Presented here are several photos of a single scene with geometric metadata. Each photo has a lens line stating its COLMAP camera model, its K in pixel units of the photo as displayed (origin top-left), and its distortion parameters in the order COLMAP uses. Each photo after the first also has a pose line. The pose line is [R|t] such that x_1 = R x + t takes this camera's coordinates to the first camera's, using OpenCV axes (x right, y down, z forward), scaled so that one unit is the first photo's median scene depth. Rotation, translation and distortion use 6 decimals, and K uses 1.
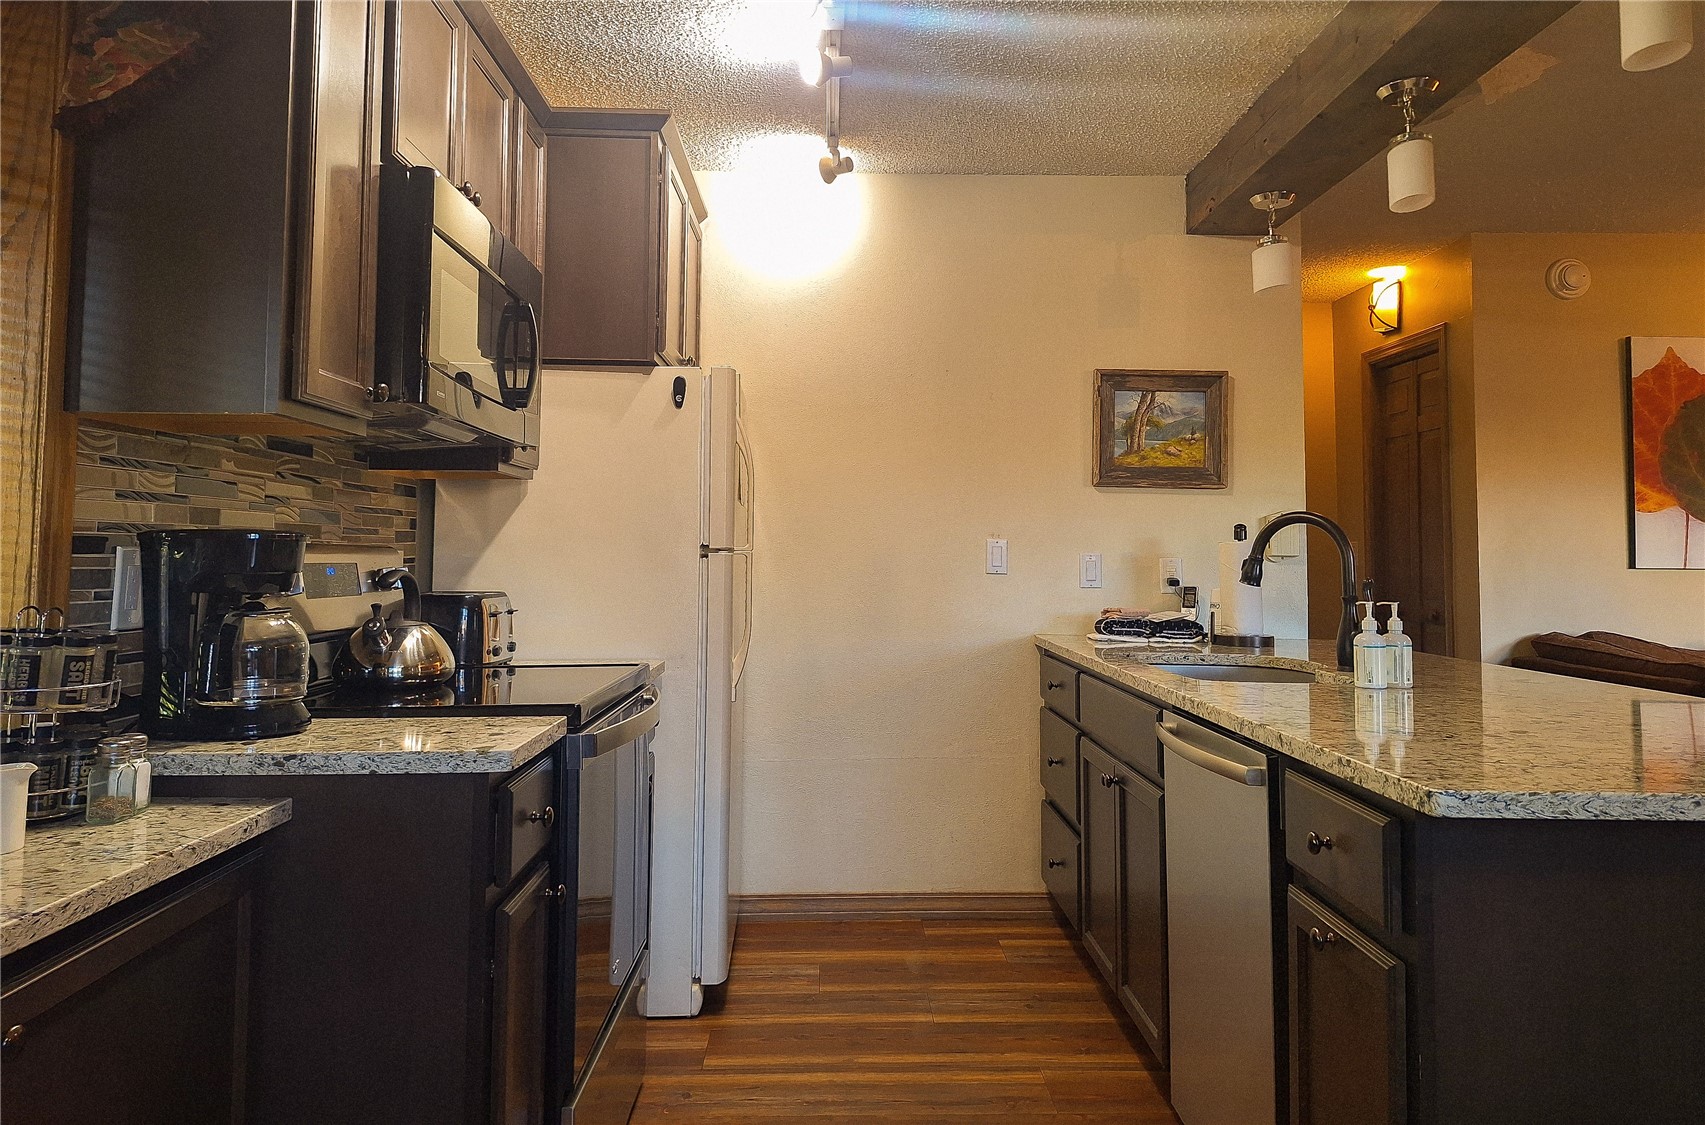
lens RADIAL K [[1176.9, 0, 856.9], [0, 1176.9, 512.3], [0, 0, 1]] dist [0.013805, -0.004486]
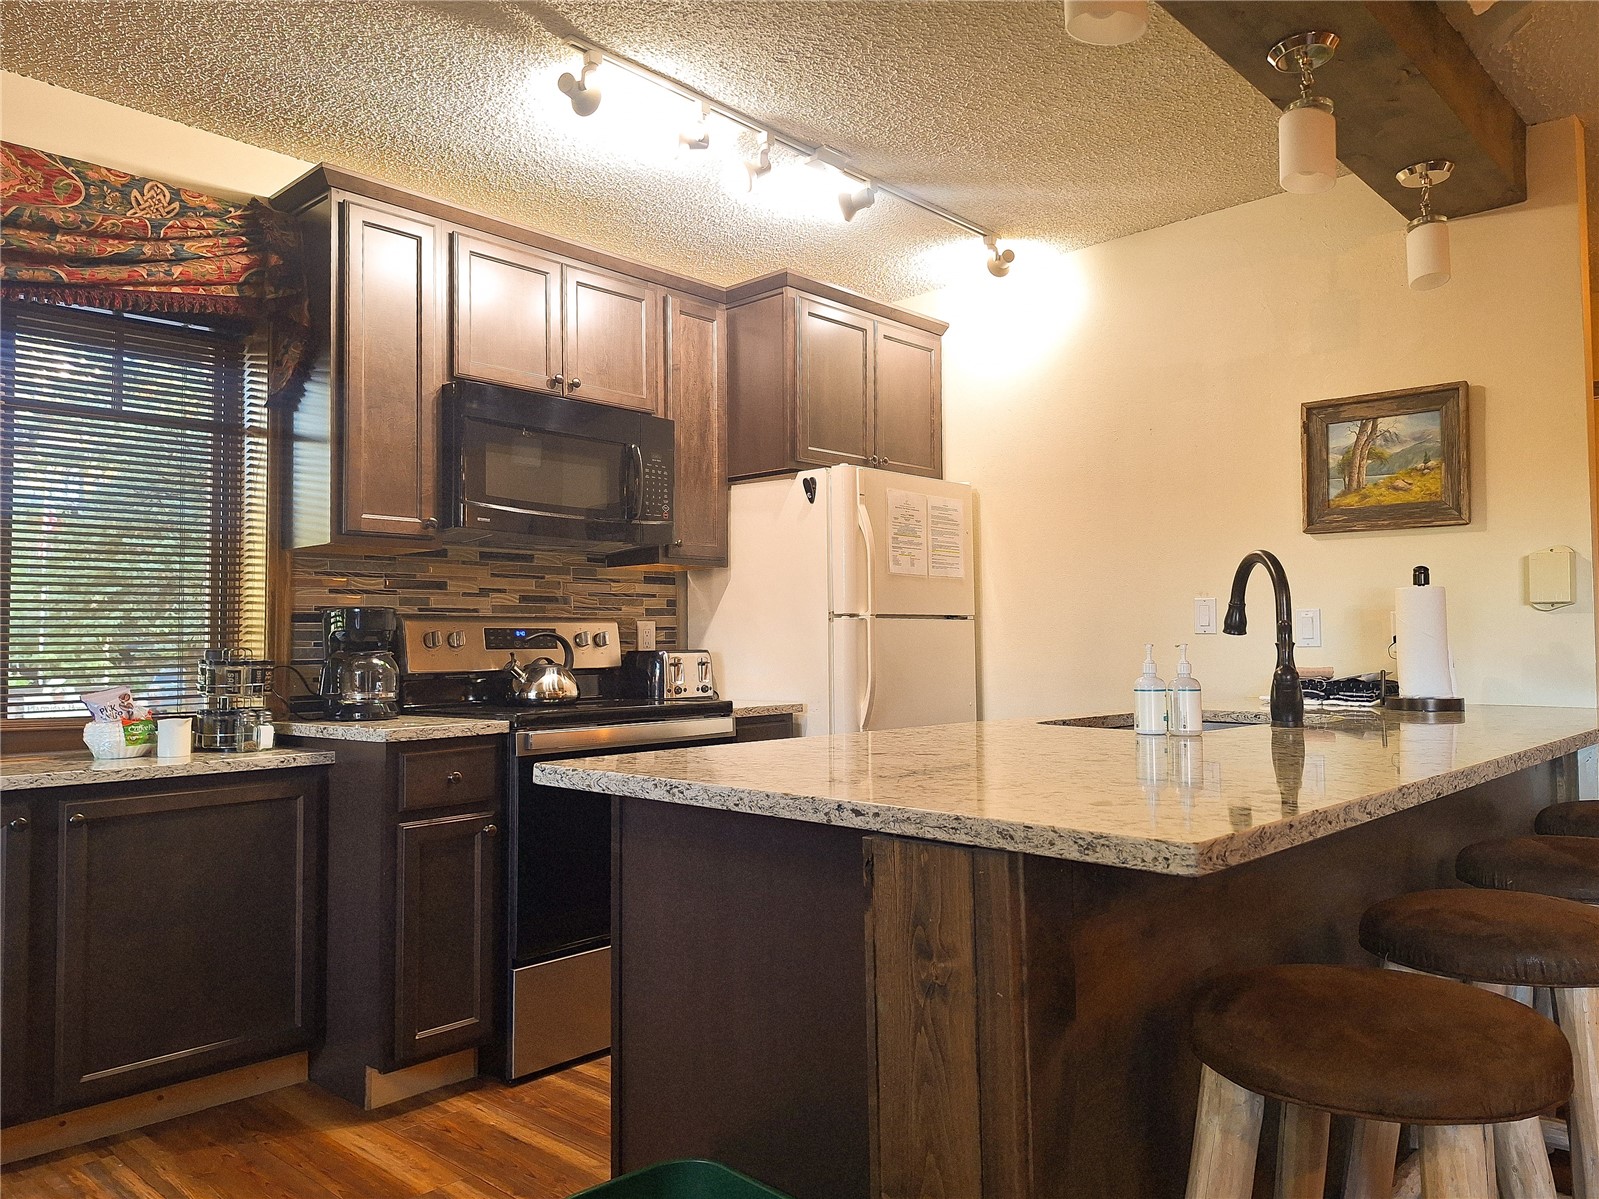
lens RADIAL K [[1145.5, 0, 798.5], [0, 1145.5, 596.9], [0, 0, 1]] dist [0.041504, -0.005193]
pose [[0.721144, -0.044191, -0.691374, 0.532353], [0.041305, 0.998931, -0.020766, 0.028695], [0.691553, -0.013582, 0.722198, 0.090174]]
